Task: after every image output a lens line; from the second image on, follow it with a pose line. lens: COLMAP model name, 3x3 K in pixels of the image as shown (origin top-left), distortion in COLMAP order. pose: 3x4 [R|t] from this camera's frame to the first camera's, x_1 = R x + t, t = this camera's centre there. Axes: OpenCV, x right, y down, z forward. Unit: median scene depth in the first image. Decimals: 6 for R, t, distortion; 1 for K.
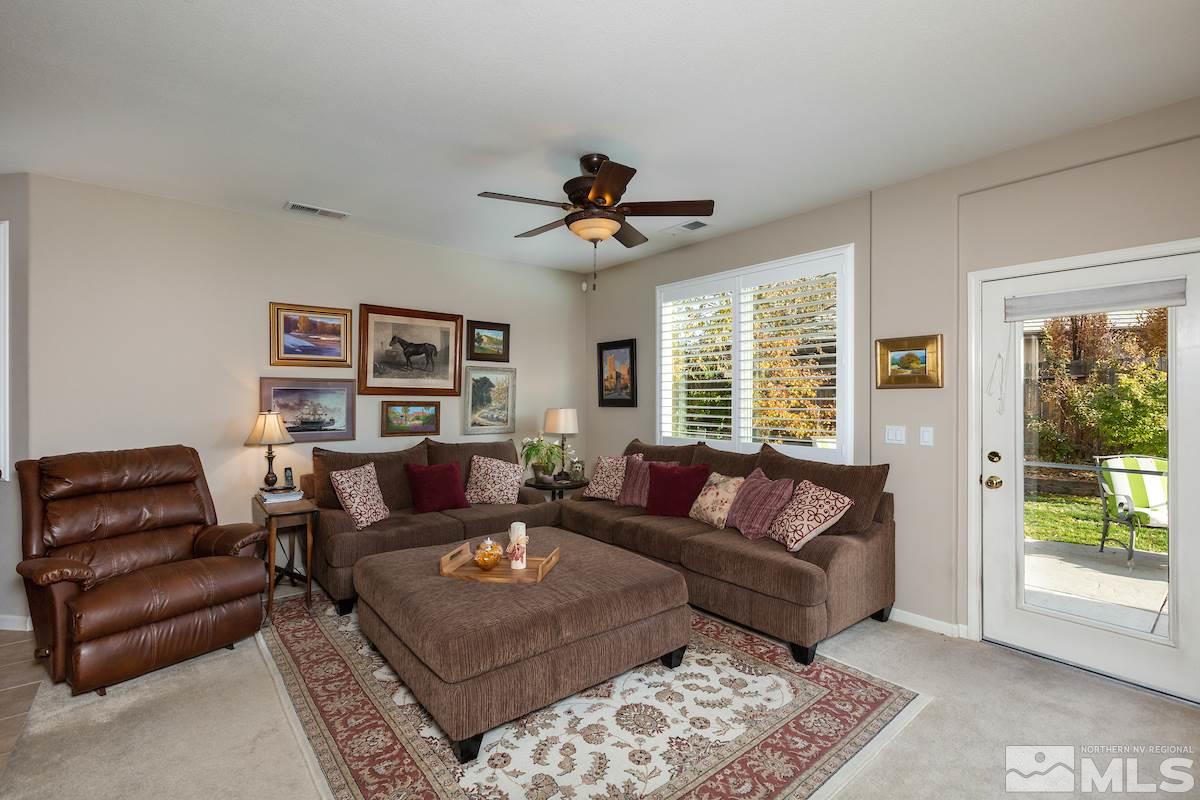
lens RADIAL K [[547.1, 0, 600.5], [0, 547.1, 393.0], [0, 0, 1]] dist [0.004818, -0.000410]
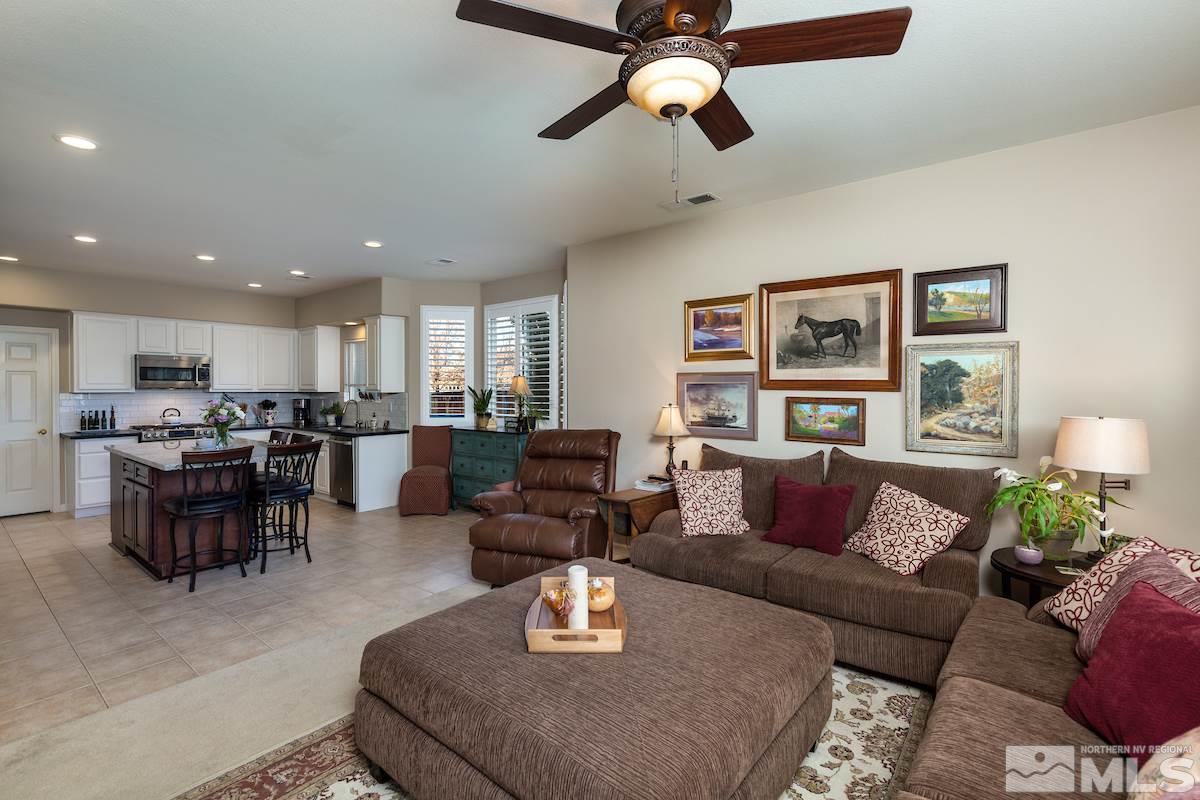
lens RADIAL K [[547.1, 0, 603.9], [0, 547.1, 392.9], [0, 0, 1]] dist [0.004818, -0.000410]
pose [[0.205335, 0.008437, -0.978655, 0.360791], [0.006873, 0.999926, 0.010063, -0.001540], [0.978668, -0.008793, 0.205262, 0.574148]]
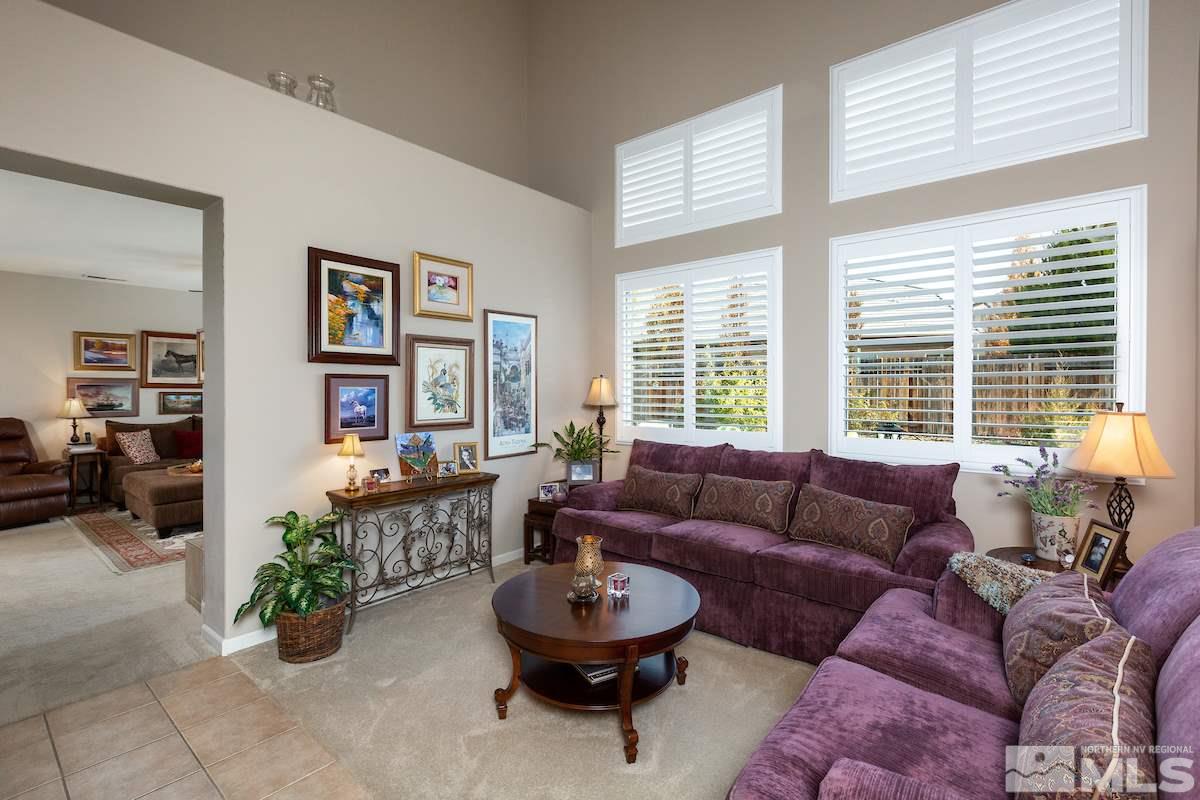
lens RADIAL K [[547.1, 0, 600.6], [0, 547.1, 391.0], [0, 0, 1]] dist [0.004818, -0.000410]
pose [[0.981588, -0.003816, 0.190971, 0.562270], [0.001499, 0.999924, 0.012275, -0.005469], [-0.191003, -0.011763, 0.981519, -0.817613]]
